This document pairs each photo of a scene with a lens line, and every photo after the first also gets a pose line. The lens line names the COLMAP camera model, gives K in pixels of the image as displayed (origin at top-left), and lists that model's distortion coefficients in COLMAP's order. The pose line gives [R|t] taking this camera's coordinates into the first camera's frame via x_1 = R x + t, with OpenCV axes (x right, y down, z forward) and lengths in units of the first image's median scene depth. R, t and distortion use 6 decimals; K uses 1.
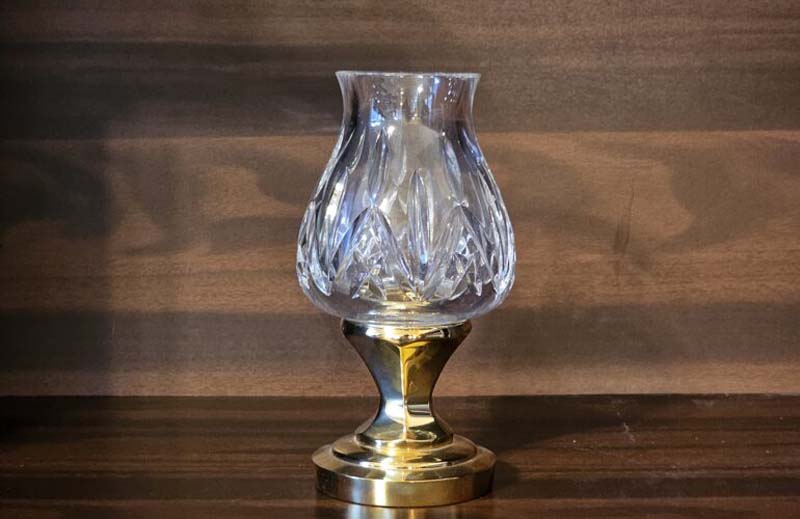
lens RADIAL K [[1601.6, 0, 399.8], [0, 1601.6, 255.9], [0, 0, 1]] dist [0.030062, 0.000000]
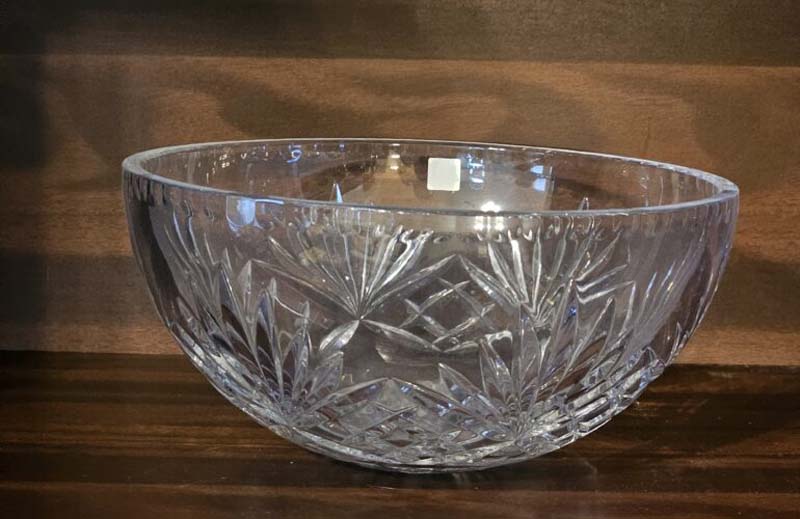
lens RADIAL K [[1601.6, 0, 398.1], [0, 1601.6, 264.7], [0, 0, 1]] dist [0.030062, 0.000000]
pose [[0.999329, 0.025132, 0.026657, -0.012823], [-0.026181, 0.998865, 0.039785, 0.000670], [-0.025627, -0.040456, 0.998853, 0.128784]]
